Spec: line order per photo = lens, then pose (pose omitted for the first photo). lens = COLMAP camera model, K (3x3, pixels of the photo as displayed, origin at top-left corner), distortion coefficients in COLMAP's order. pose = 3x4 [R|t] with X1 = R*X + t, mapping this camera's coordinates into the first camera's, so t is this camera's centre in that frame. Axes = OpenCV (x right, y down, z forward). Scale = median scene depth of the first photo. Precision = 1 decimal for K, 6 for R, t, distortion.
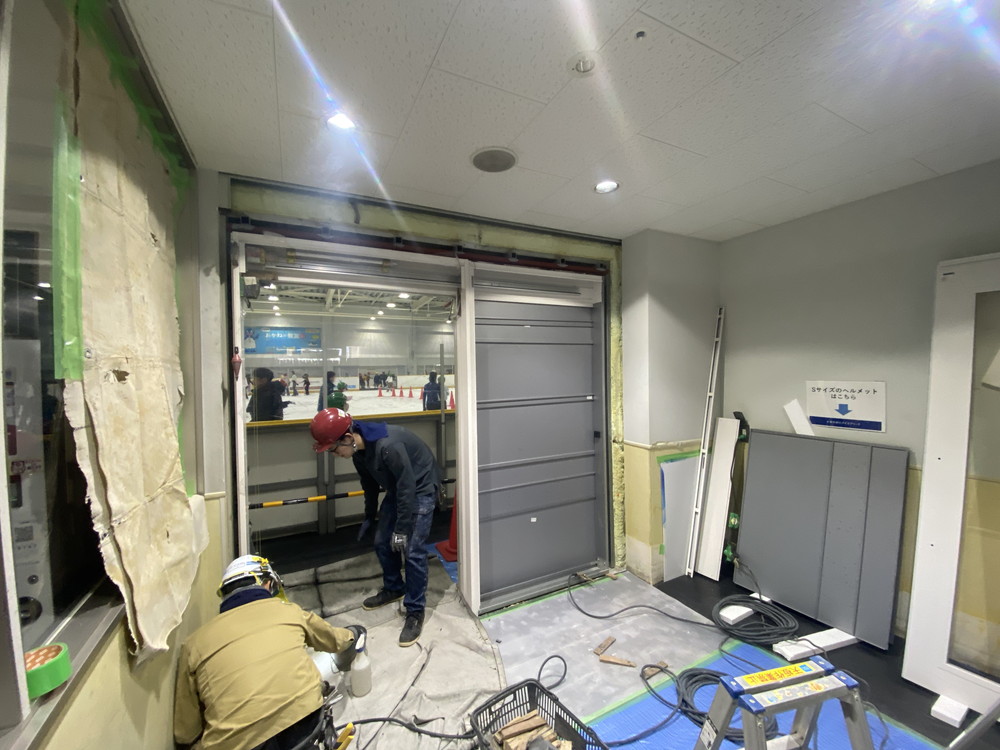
lens RADIAL K [[409.6, 0, 499.7], [0, 409.6, 372.6], [0, 0, 1]] dist [-0.008435, -0.008368]
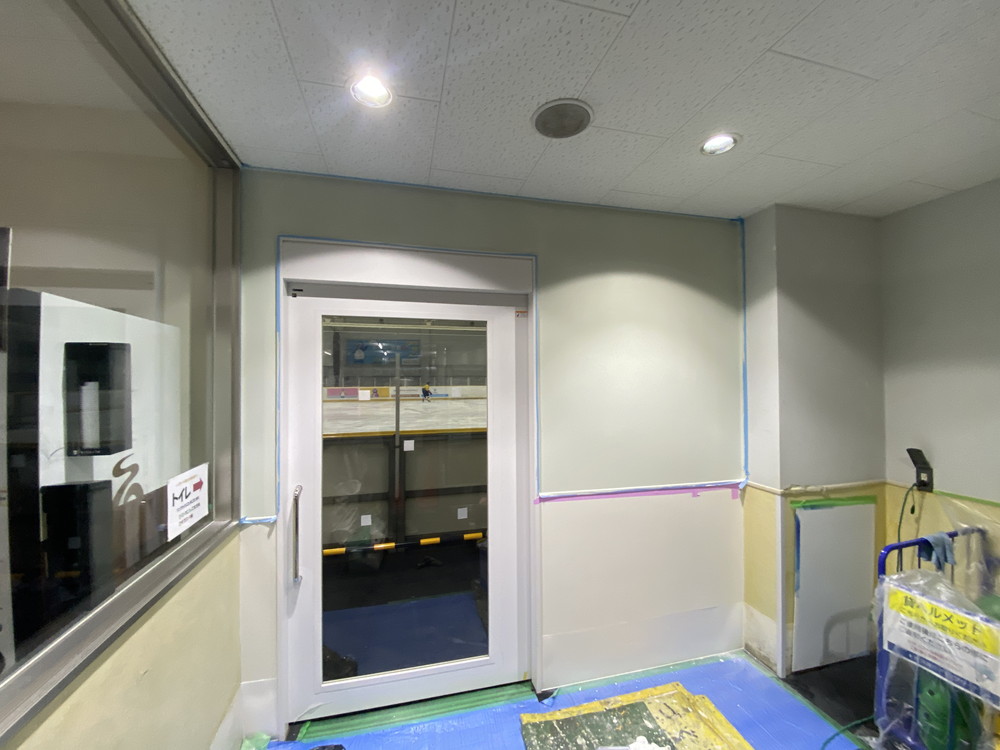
lens RADIAL K [[409.6, 0, 497.7], [0, 409.6, 373.0], [0, 0, 1]] dist [-0.008435, -0.008368]
pose [[0.973063, 0.008012, -0.230401, 0.032353], [-0.012995, 0.999713, -0.020116, -0.013830], [0.230174, 0.022568, 0.972888, 0.149434]]
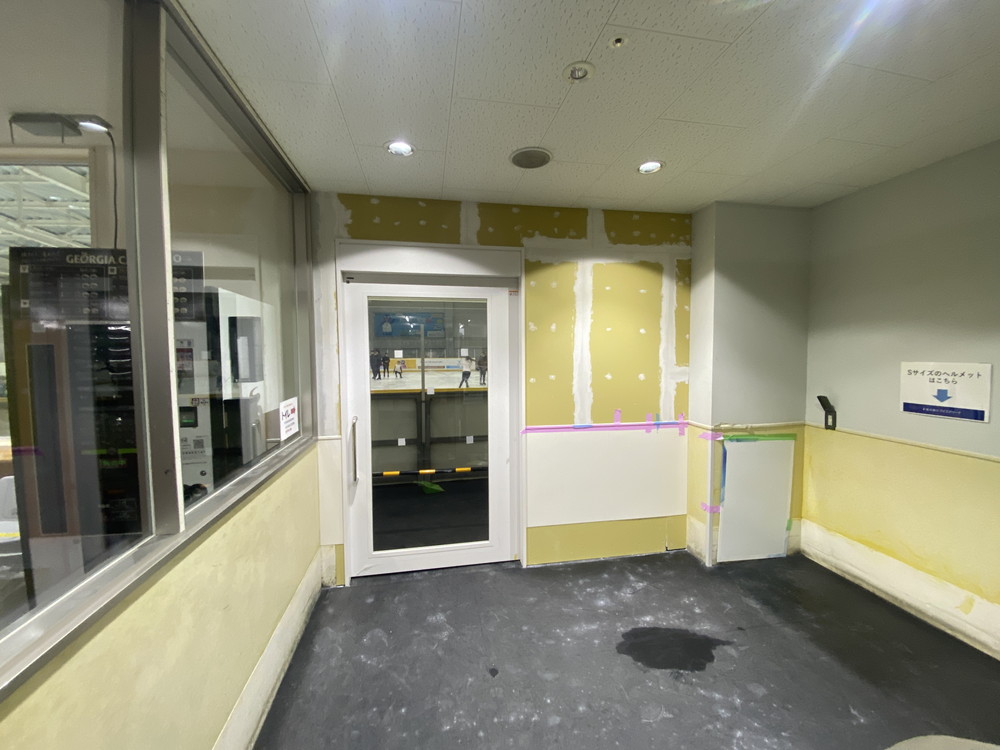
lens RADIAL K [[409.6, 0, 494.5], [0, 409.6, 374.0], [0, 0, 1]] dist [-0.008435, -0.008368]
pose [[0.955187, 0.024593, -0.294979, 0.154914], [-0.010797, 0.998774, 0.048309, 0.011808], [0.295805, -0.042959, 0.954282, -0.081840]]
